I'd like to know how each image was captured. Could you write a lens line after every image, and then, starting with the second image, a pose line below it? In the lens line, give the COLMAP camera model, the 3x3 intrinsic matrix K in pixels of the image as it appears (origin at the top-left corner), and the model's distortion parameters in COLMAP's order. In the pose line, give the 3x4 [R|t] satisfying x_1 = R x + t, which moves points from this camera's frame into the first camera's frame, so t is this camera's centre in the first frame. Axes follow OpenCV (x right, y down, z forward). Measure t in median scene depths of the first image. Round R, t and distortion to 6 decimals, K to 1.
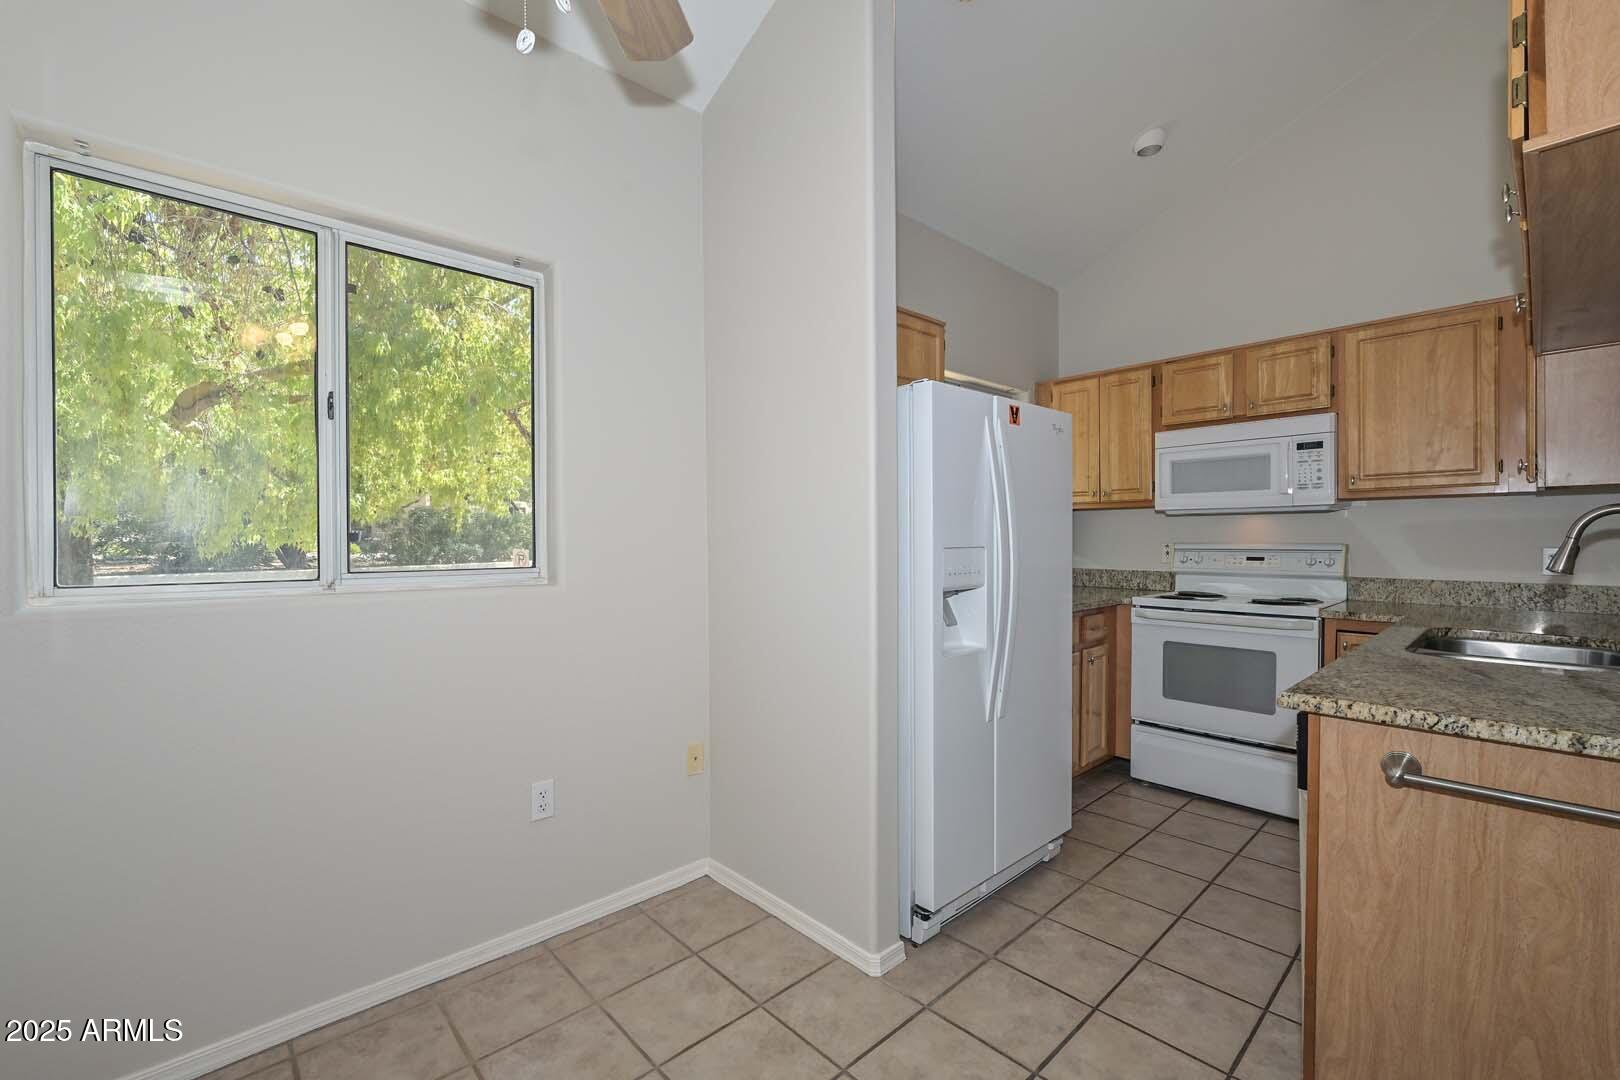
lens RADIAL K [[676.2, 0, 823.1], [0, 676.2, 546.4], [0, 0, 1]] dist [-0.002926, -0.000308]
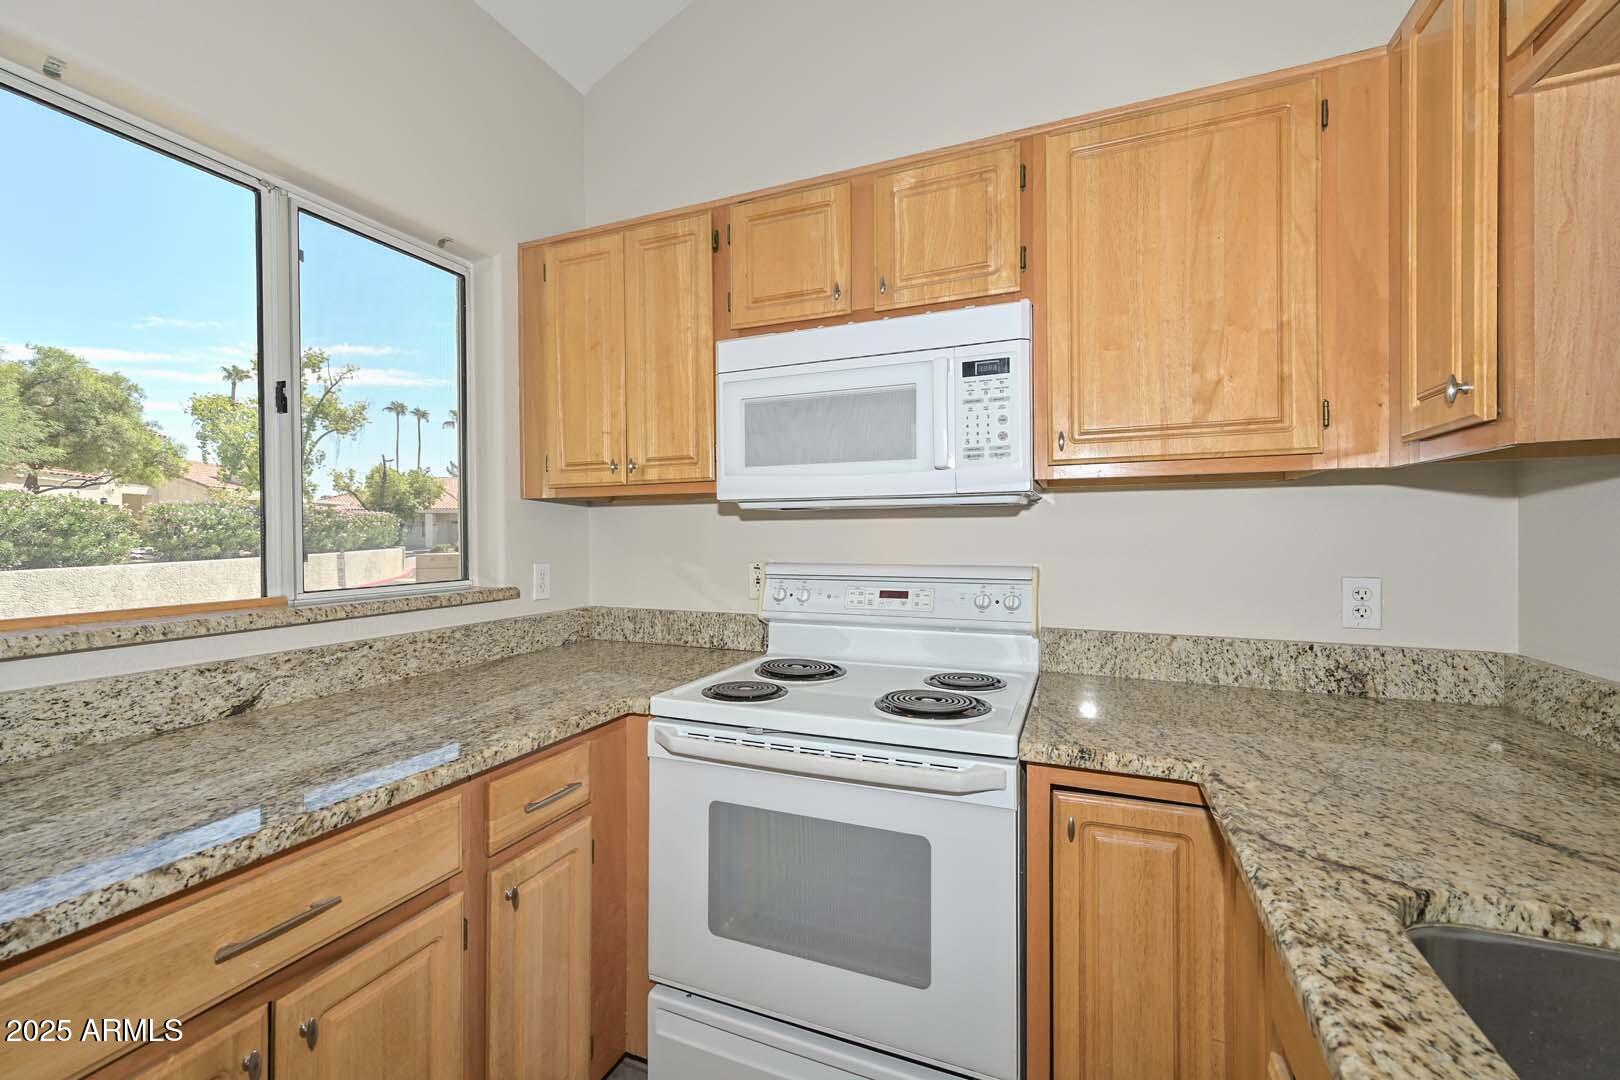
lens RADIAL K [[676.2, 0, 800.2], [0, 676.2, 540.1], [0, 0, 1]] dist [-0.002926, -0.000308]
pose [[0.916376, -0.004084, 0.400298, 0.407308], [0.006422, 0.999969, -0.004500, -0.025645], [-0.400267, 0.006695, 0.916374, 0.613319]]
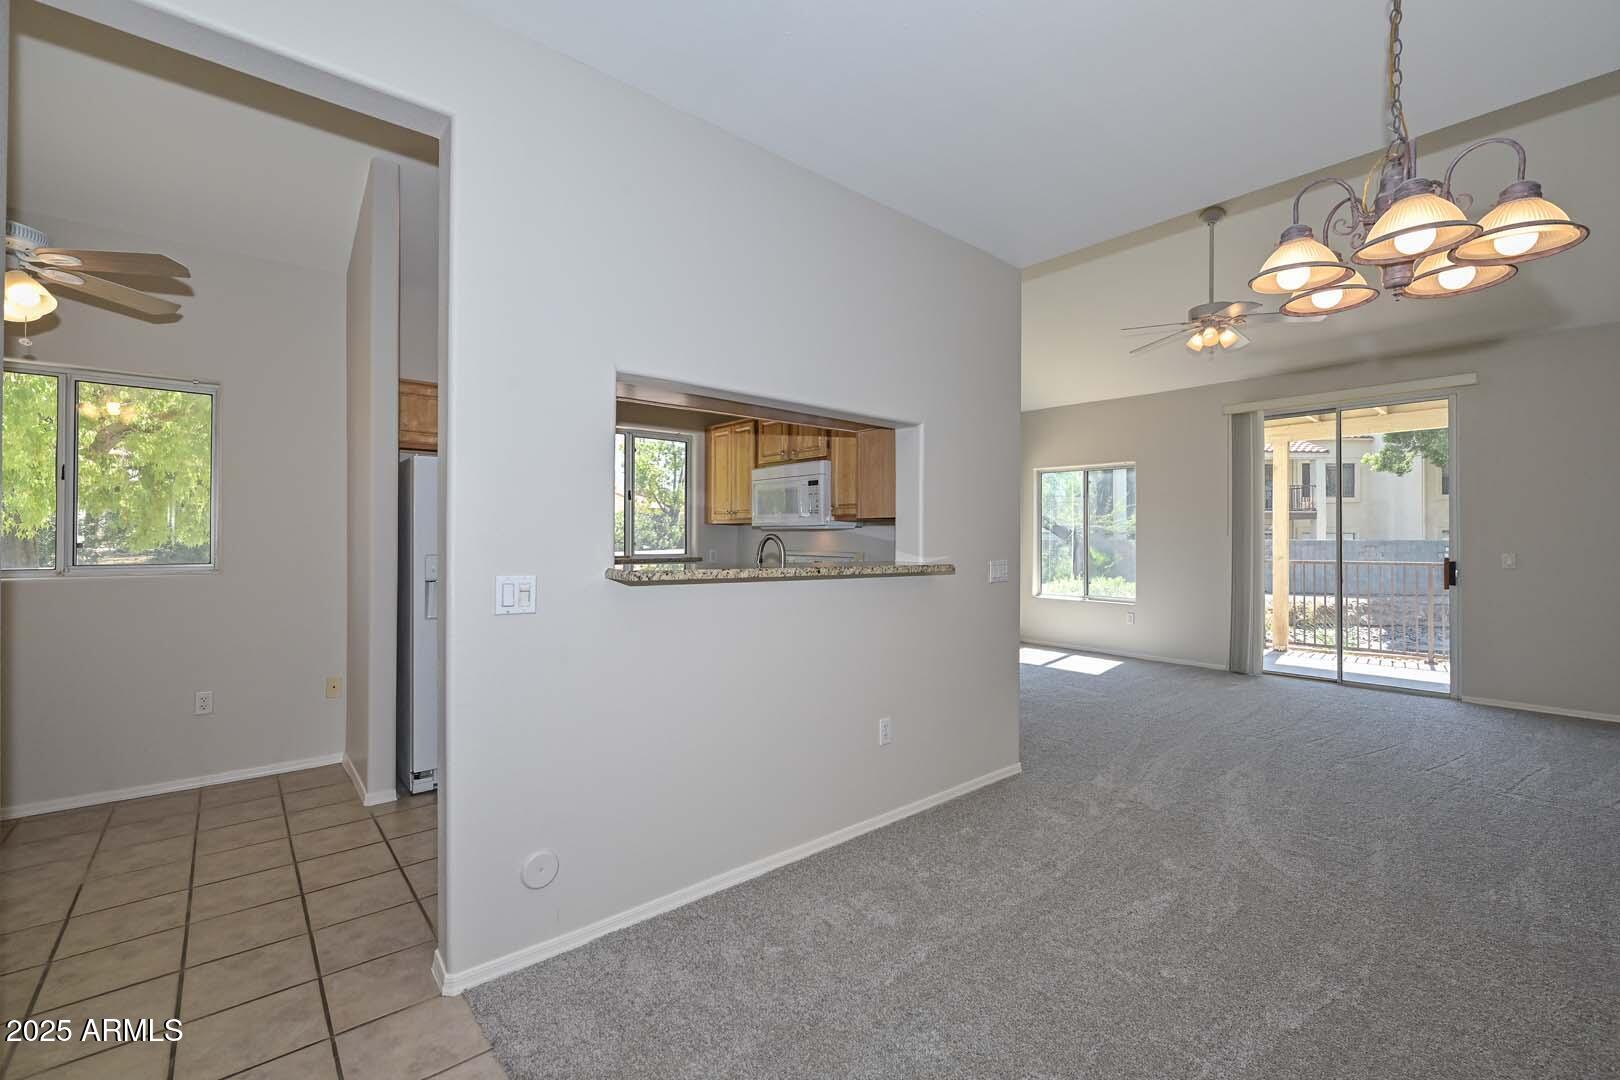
lens RADIAL K [[676.2, 0, 818.2], [0, 676.2, 531.3], [0, 0, 1]] dist [-0.002926, -0.000308]
pose [[0.999084, 0.008779, -0.041882, 0.790251], [-0.009555, 0.999786, -0.018364, -0.022500], [0.041712, 0.018748, 0.998954, -0.413413]]
